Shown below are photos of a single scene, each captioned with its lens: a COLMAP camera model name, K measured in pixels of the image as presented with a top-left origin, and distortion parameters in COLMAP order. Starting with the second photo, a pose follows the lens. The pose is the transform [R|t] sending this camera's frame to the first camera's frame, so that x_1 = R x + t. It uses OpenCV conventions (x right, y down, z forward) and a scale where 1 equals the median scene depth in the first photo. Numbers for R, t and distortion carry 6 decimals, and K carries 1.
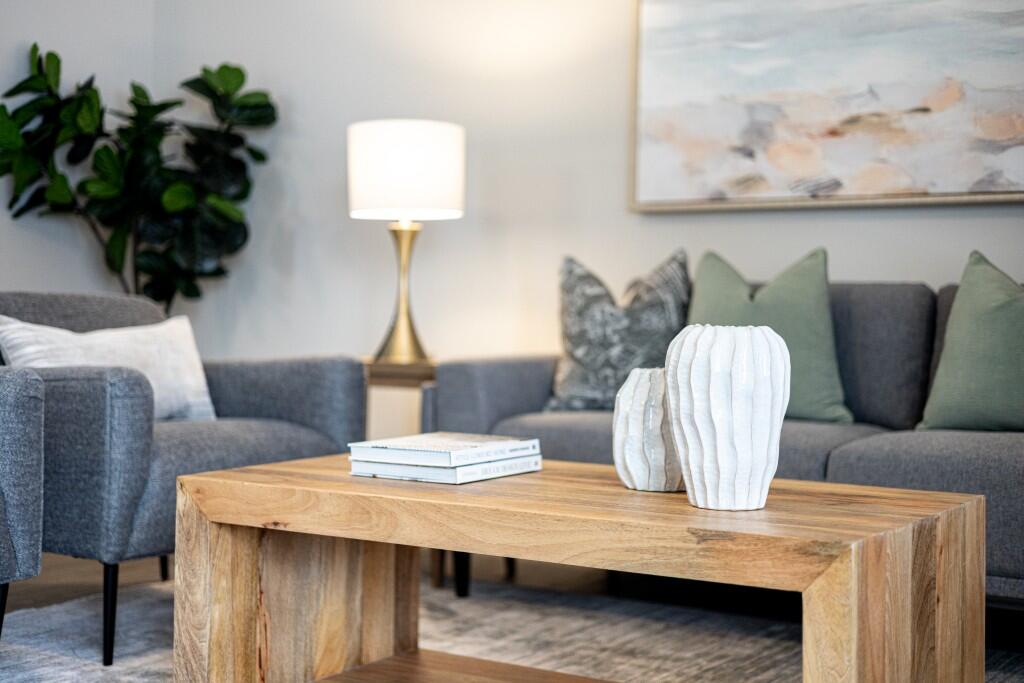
lens RADIAL K [[1425.1, 0, 512.0], [0, 1425.1, 341.5], [0, 0, 1]] dist [0.009509, 0.021840]
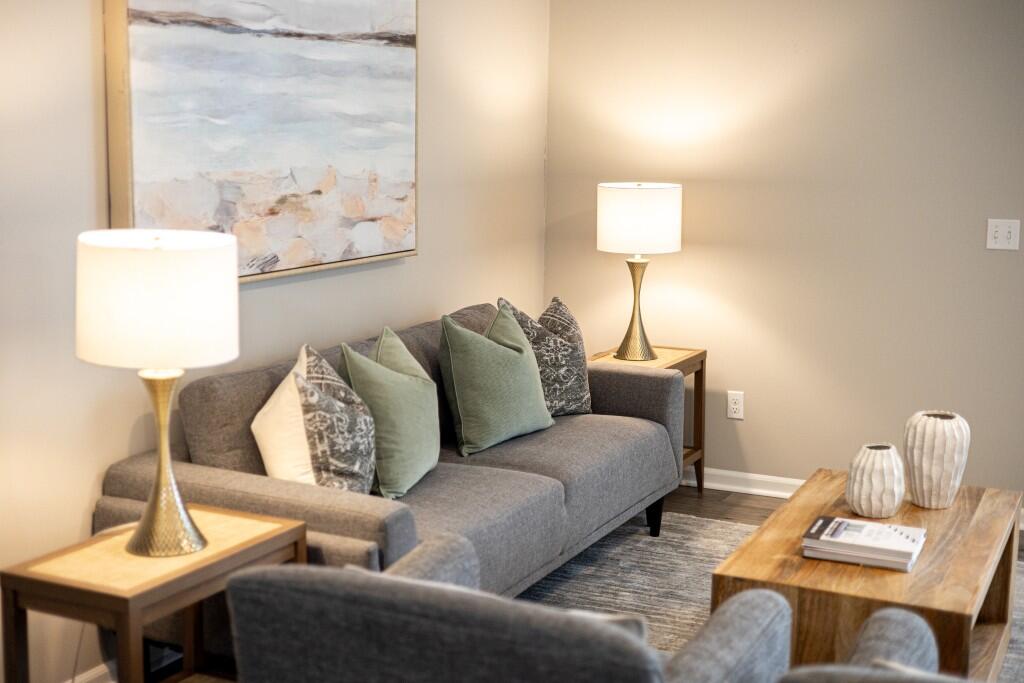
lens RADIAL K [[1425.1, 0, 512.0], [0, 1425.1, 341.5], [0, 0, 1]] dist [0.009509, 0.021840]
pose [[-0.135645, -0.162464, 0.977346, -0.870203], [0.019925, 0.985817, 0.166638, -0.228553], [-0.990557, 0.042077, -0.130484, 0.982683]]
